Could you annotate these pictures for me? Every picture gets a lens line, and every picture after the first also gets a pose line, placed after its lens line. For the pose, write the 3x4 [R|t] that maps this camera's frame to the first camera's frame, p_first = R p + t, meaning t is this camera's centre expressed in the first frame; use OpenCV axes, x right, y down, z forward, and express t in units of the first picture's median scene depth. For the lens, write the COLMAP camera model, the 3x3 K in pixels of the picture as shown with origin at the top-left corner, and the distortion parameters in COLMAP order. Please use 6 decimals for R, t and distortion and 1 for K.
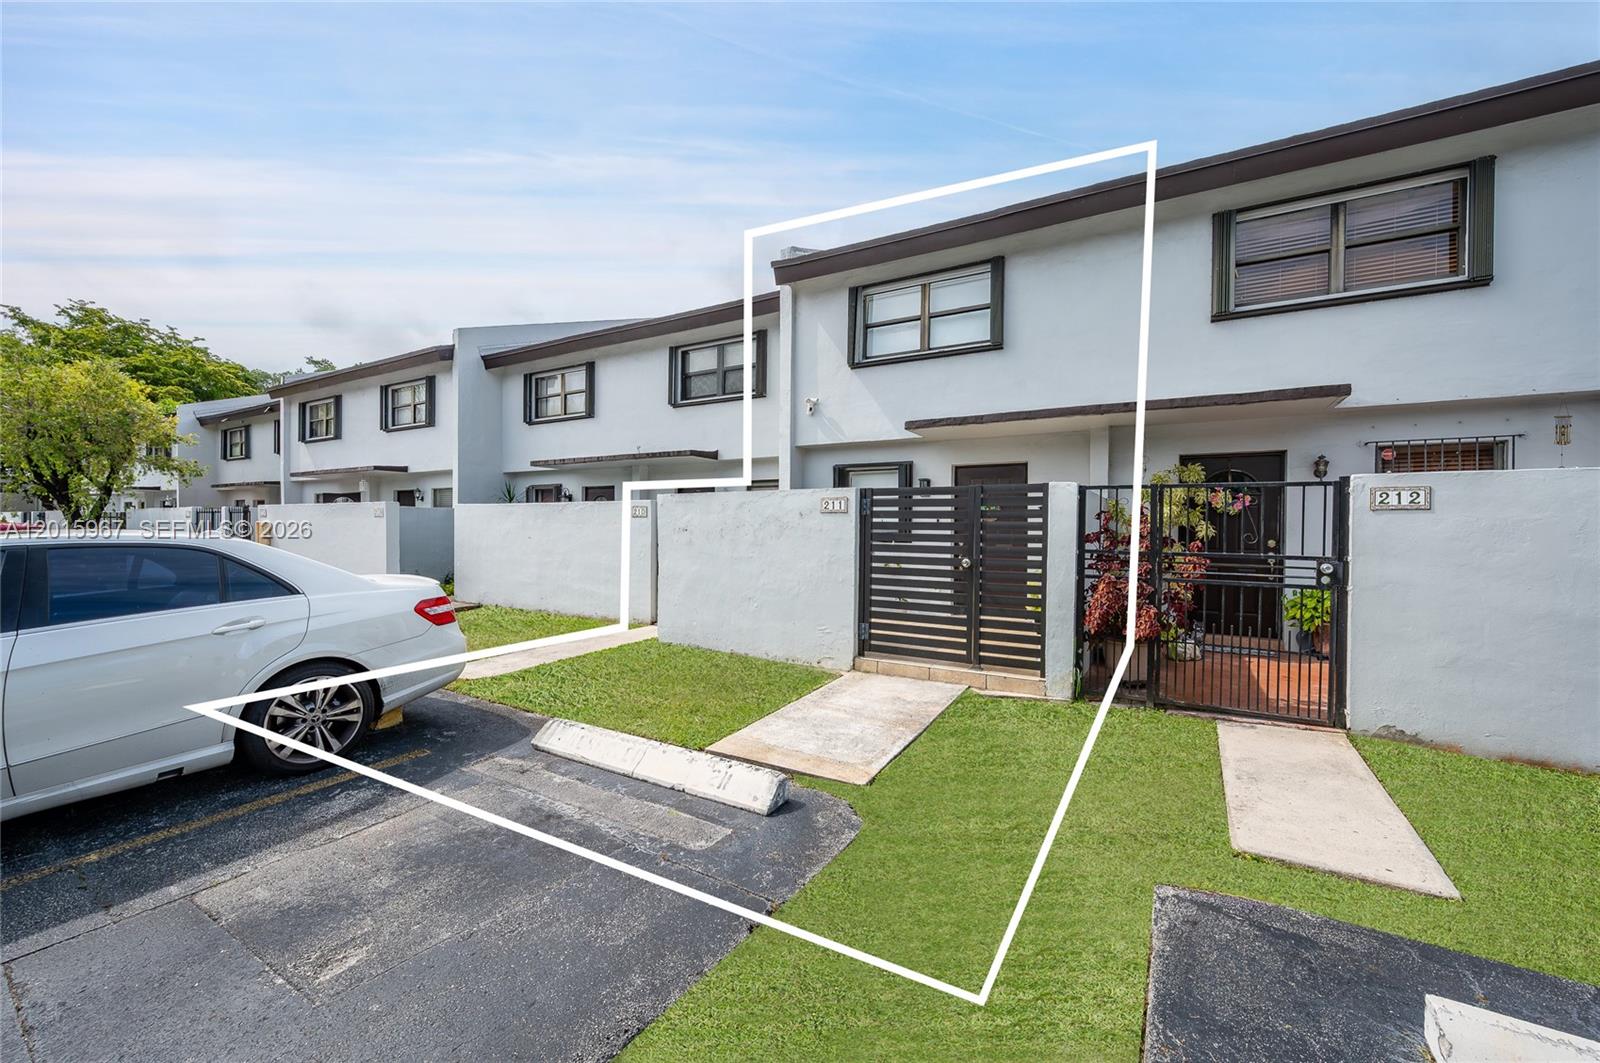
lens RADIAL K [[656.1, 0, 795.6], [0, 656.1, 542.8], [0, 0, 1]] dist [0.000380, -0.000176]
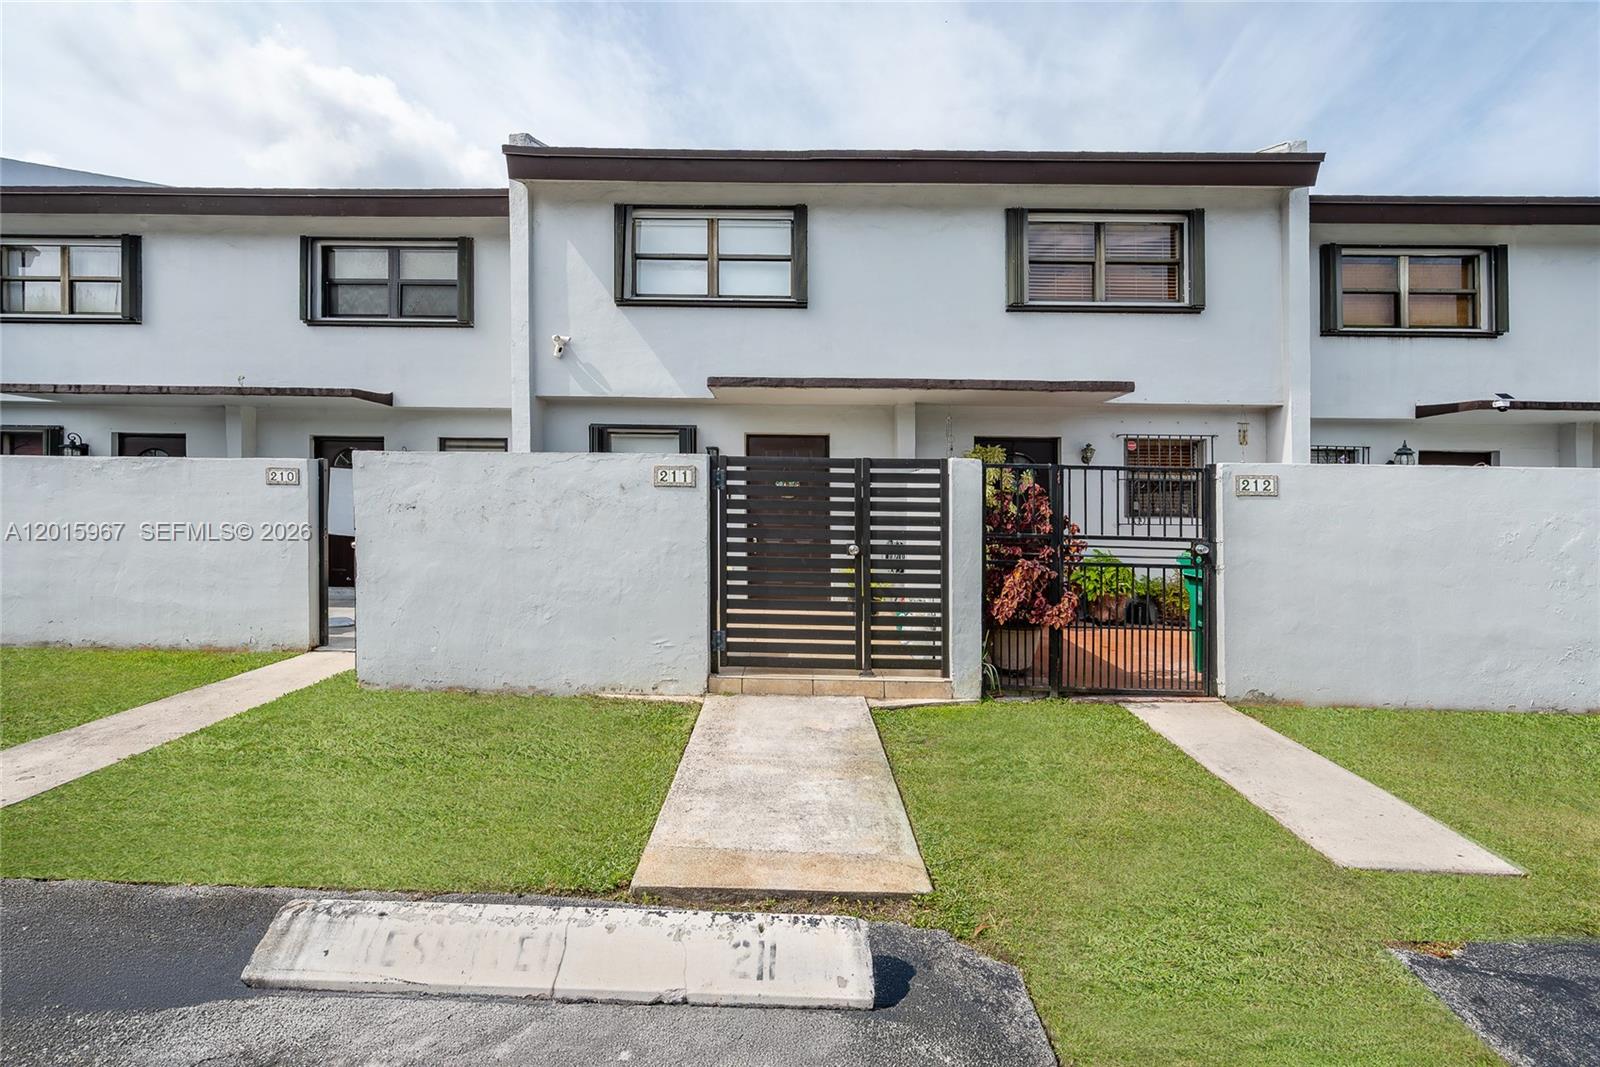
lens RADIAL K [[663.6, 0, 797.1], [0, 663.6, 515.3], [0, 0, 1]] dist [0.000301, 0.000226]
pose [[0.856614, -0.004313, 0.515940, -0.166518], [0.003177, 0.999990, 0.003086, -0.011453], [-0.515948, -0.001004, 0.856619, 0.214807]]
